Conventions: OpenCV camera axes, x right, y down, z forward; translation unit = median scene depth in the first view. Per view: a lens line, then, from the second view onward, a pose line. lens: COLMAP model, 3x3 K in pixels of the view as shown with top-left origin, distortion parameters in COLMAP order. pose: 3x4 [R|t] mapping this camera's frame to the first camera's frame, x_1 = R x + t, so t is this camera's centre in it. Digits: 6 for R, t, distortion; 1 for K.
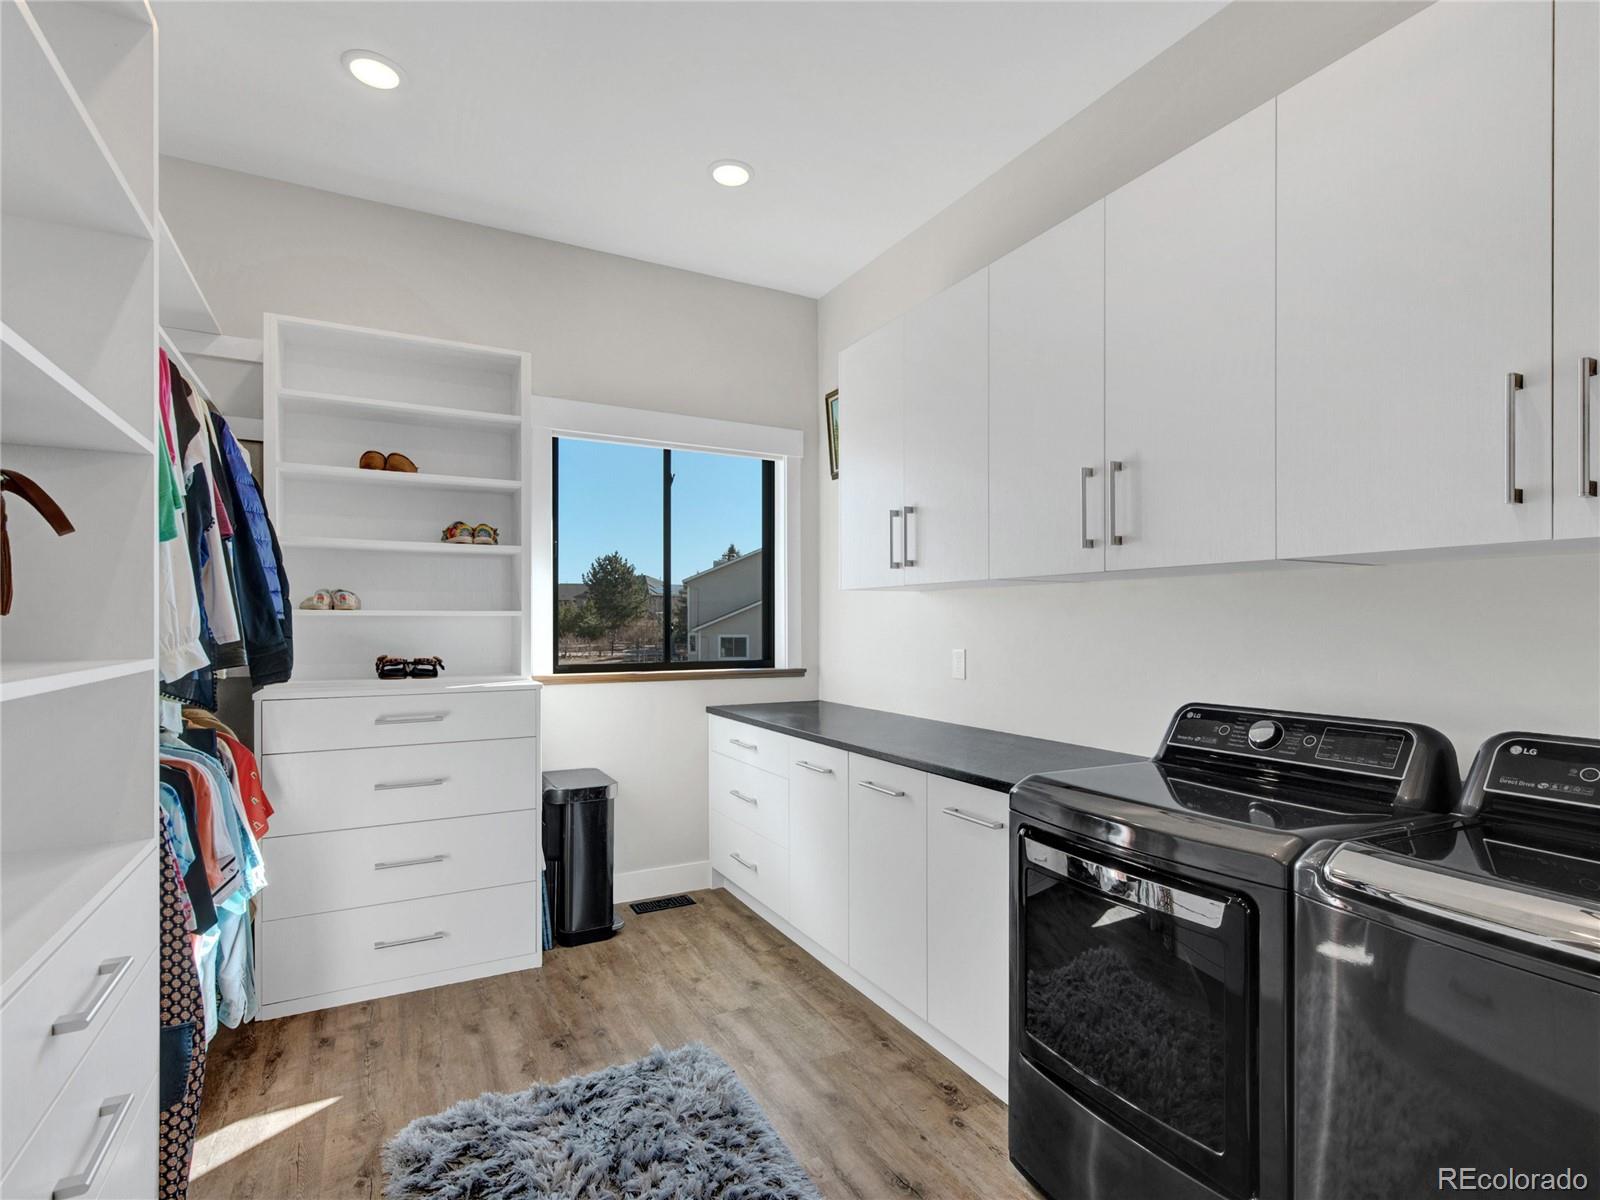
lens RADIAL K [[799.0, 0, 808.4], [0, 799.0, 608.8], [0, 0, 1]] dist [-0.003251, 0.001323]
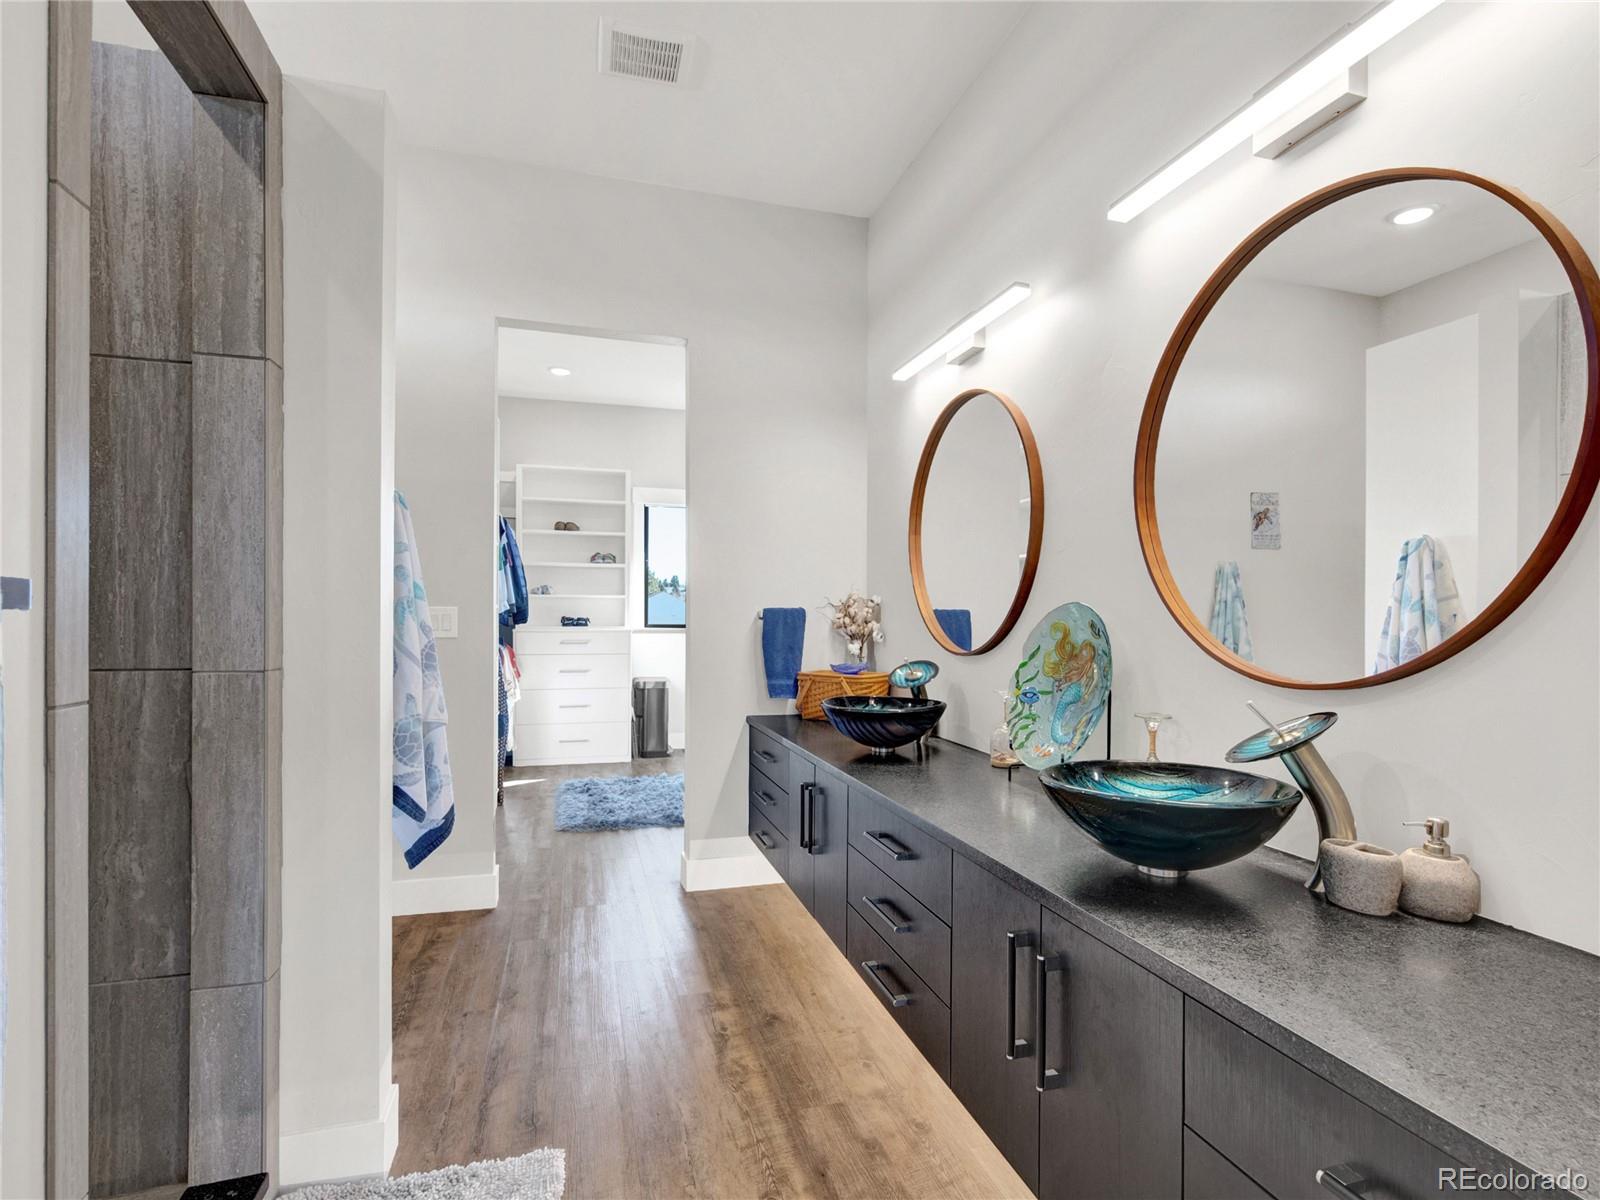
lens RADIAL K [[799.0, 0, 794.5], [0, 799.0, 603.5], [0, 0, 1]] dist [-0.003251, 0.001323]
pose [[0.976000, 0.008090, -0.217620, 0.533424], [-0.007206, 0.999962, 0.004856, 0.010320], [0.217651, -0.003171, 0.976021, -0.949826]]
